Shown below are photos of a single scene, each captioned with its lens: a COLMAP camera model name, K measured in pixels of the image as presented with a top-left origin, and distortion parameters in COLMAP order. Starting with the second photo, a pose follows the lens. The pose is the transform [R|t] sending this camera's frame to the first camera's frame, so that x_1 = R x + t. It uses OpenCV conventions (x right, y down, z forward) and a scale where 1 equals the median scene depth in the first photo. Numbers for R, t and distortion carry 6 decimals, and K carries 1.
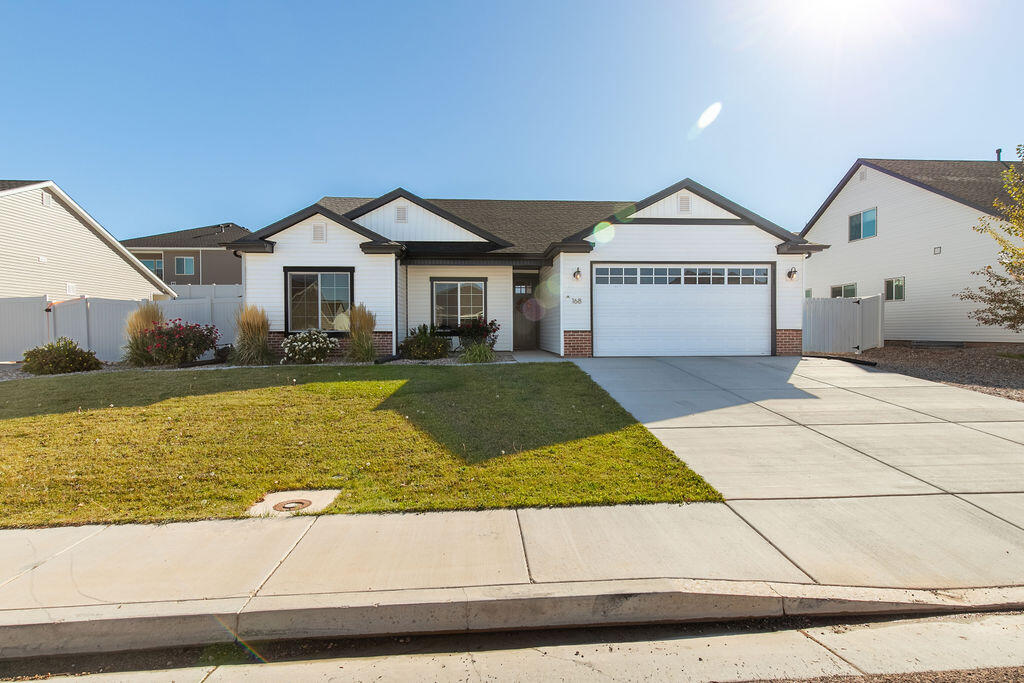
lens RADIAL K [[468.4, 0, 512.0], [0, 468.4, 341.5], [0, 0, 1]] dist [0.010663, -0.000428]
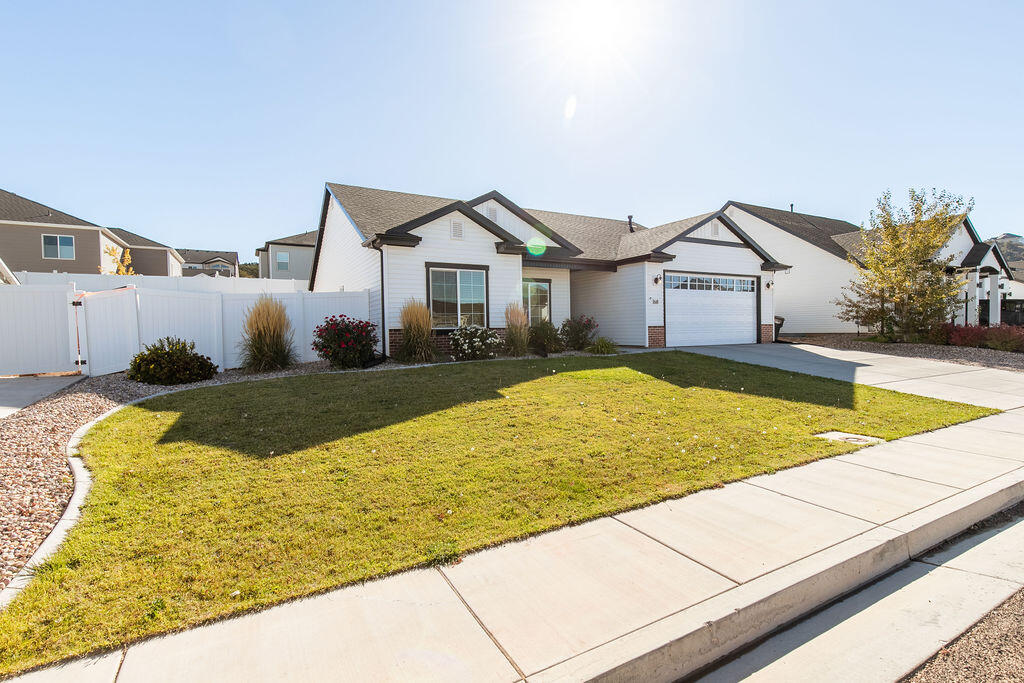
lens RADIAL K [[469.4, 0, 512.0], [0, 469.4, 341.5], [0, 0, 1]] dist [0.010378, 0.000009]
pose [[0.906828, -0.020423, 0.421006, -0.726720], [0.020341, 0.999782, 0.004686, 0.003888], [-0.421010, 0.004314, 0.907046, 0.043349]]
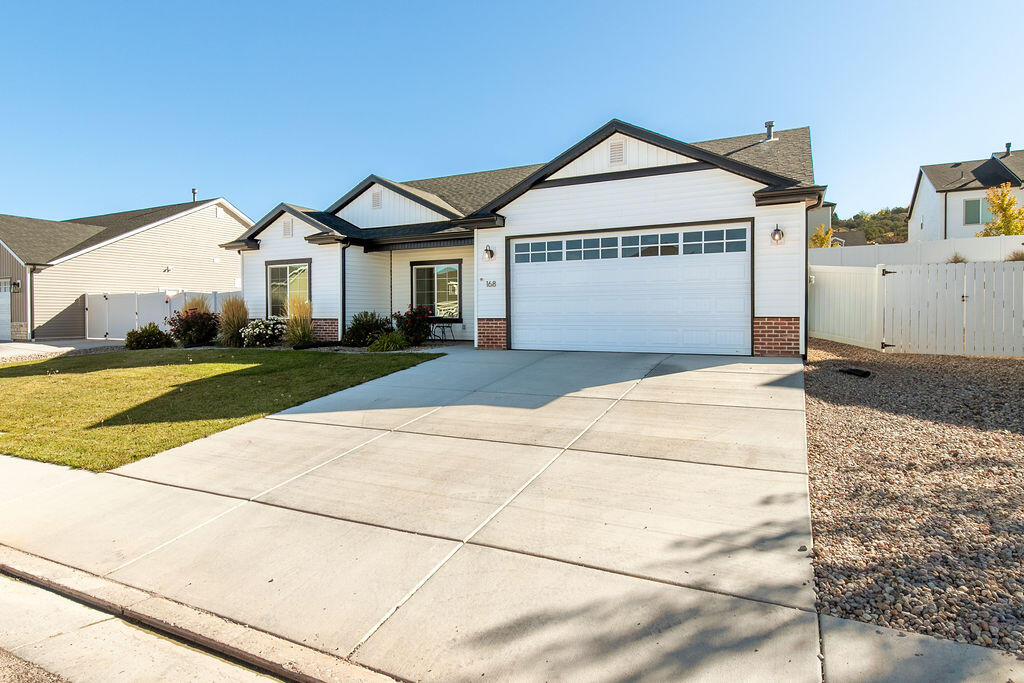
lens RADIAL K [[585.7, 0, 488.6], [0, 585.7, 322.6], [0, 0, 1]] dist [0.001423, -0.000051]
pose [[0.850798, 0.006109, -0.525458, 0.704352], [-0.011062, 0.999919, -0.006286, -0.008692], [0.525377, 0.011161, 0.850796, 0.082717]]
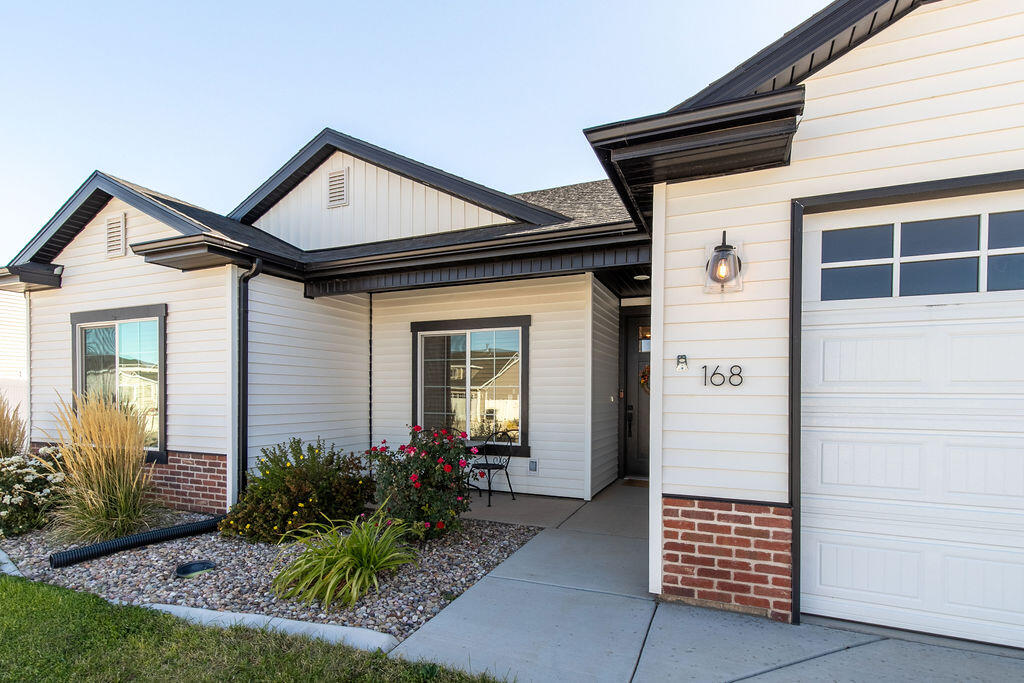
lens RADIAL K [[490.7, 0, 512.5], [0, 490.7, 405.6], [0, 0, 1]] dist [0.003621, 0.000187]
pose [[0.898475, 0.015439, -0.438753, 0.152788], [-0.015689, 0.999872, 0.003055, -0.070917], [0.438744, 0.004139, 0.898603, 0.729825]]
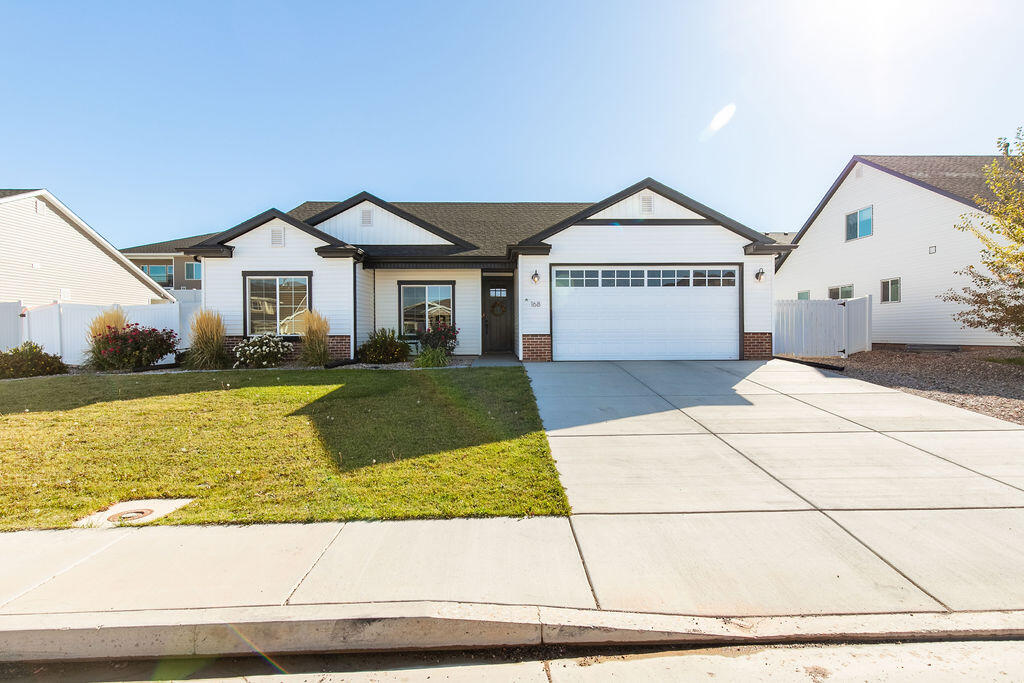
lens RADIAL K [[469.4, 0, 512.0], [0, 469.4, 341.5], [0, 0, 1]] dist [0.010378, 0.000009]
pose [[0.999272, -0.001134, -0.038125, 0.126754], [0.000889, 0.999979, -0.006442, -0.001898], [0.038131, 0.006403, 0.999252, 0.015487]]
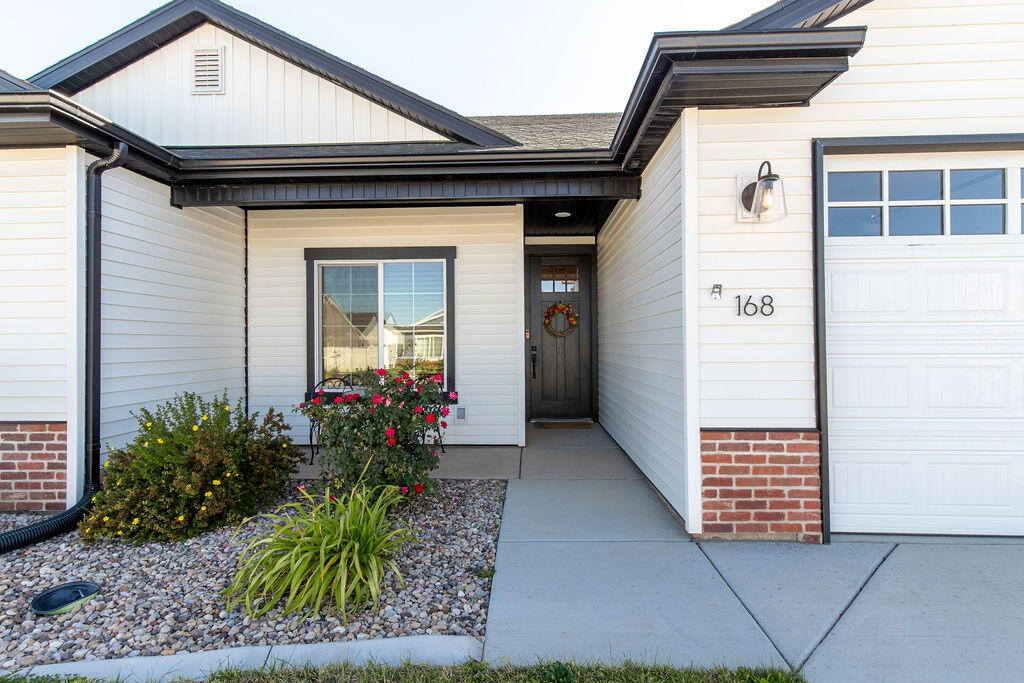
lens RADIAL K [[504.1, 0, 512.0], [0, 504.1, 341.5], [0, 0, 1]] dist [0.004677, 0.000146]
pose [[0.994483, -0.005600, -0.104745, 0.040701], [0.003320, 0.999754, -0.021937, -0.063338], [0.104842, 0.021469, 0.994257, 0.732139]]
